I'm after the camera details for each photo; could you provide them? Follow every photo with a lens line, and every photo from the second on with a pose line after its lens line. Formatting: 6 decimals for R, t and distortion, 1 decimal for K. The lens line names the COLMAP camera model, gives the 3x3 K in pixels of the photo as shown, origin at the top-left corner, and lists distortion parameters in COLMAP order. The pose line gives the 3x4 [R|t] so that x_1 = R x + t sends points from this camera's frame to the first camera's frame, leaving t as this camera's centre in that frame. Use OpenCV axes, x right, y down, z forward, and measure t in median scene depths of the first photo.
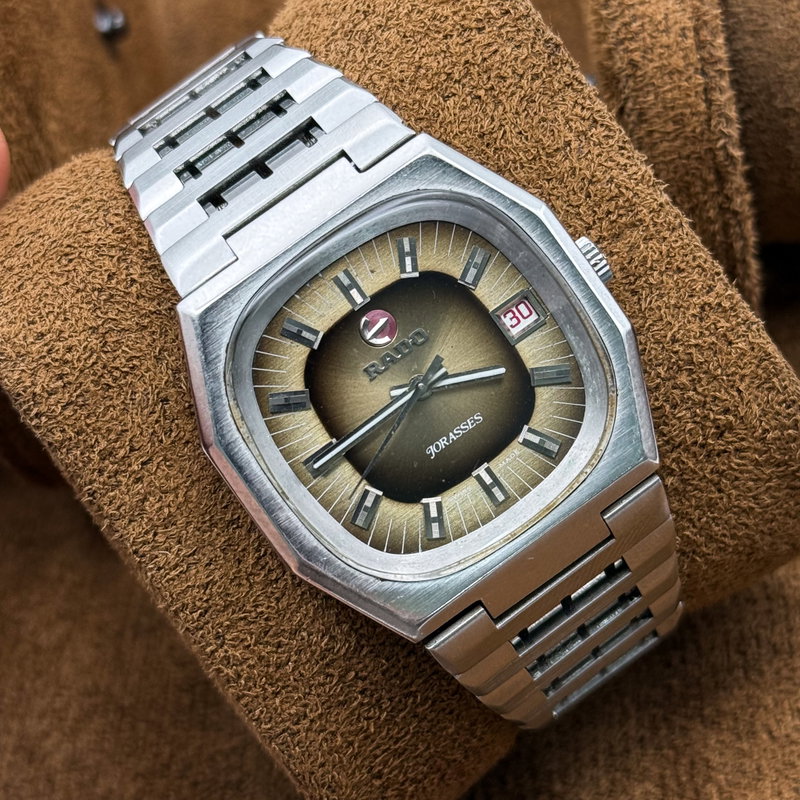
lens RADIAL K [[2095.1, 0, 402.2], [0, 2095.1, 407.8], [0, 0, 1]] dist [0.025071, -0.132493]
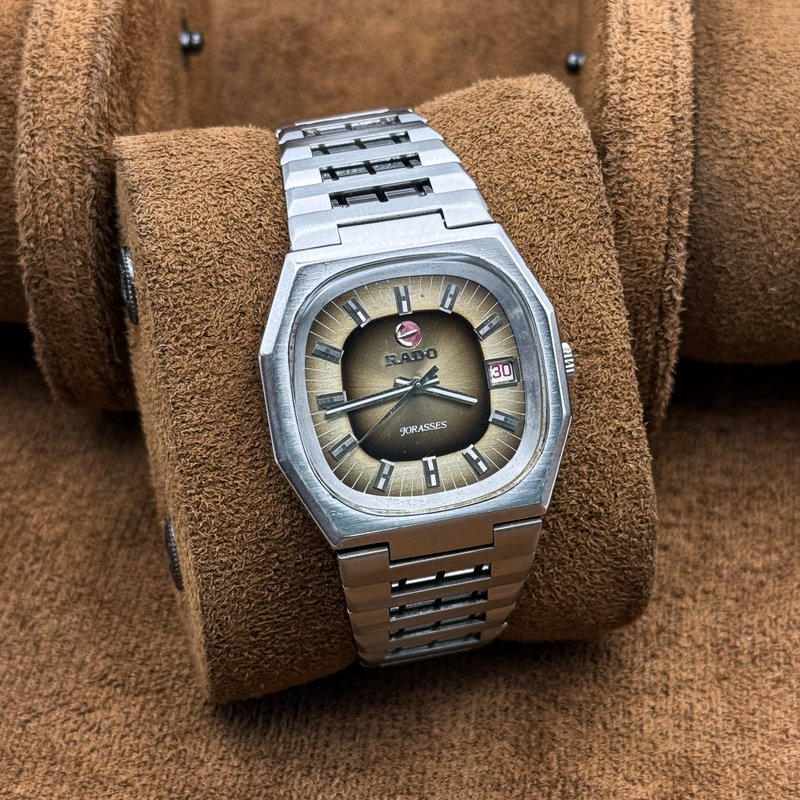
lens RADIAL K [[2038.2, 0, 400.0], [0, 2038.2, 400.0], [0, 0, 1]] dist [-0.031234, -0.064562]
pose [[0.894180, 0.443704, 0.059735, -0.075589], [-0.438084, 0.894652, -0.087632, 0.118391], [-0.092325, 0.052190, 0.994360, -0.328410]]
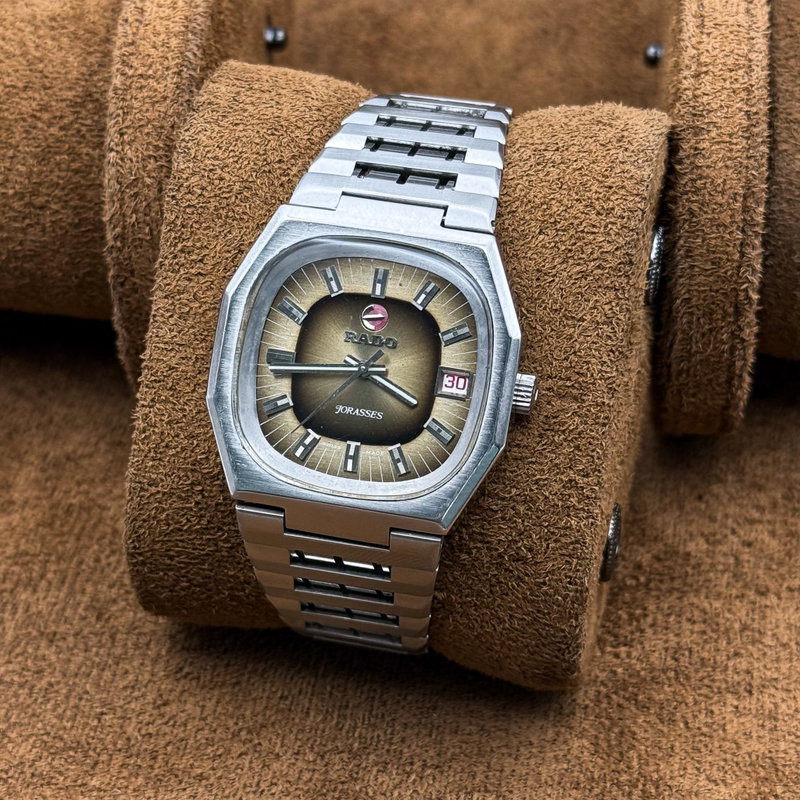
lens RADIAL K [[2038.2, 0, 400.0], [0, 2038.2, 400.0], [0, 0, 1]] dist [-0.031234, -0.064562]
pose [[0.684362, 0.696222, -0.216620, 0.318498], [-0.690986, 0.714113, 0.112164, -0.156757], [0.232782, 0.072921, 0.969791, -0.276324]]
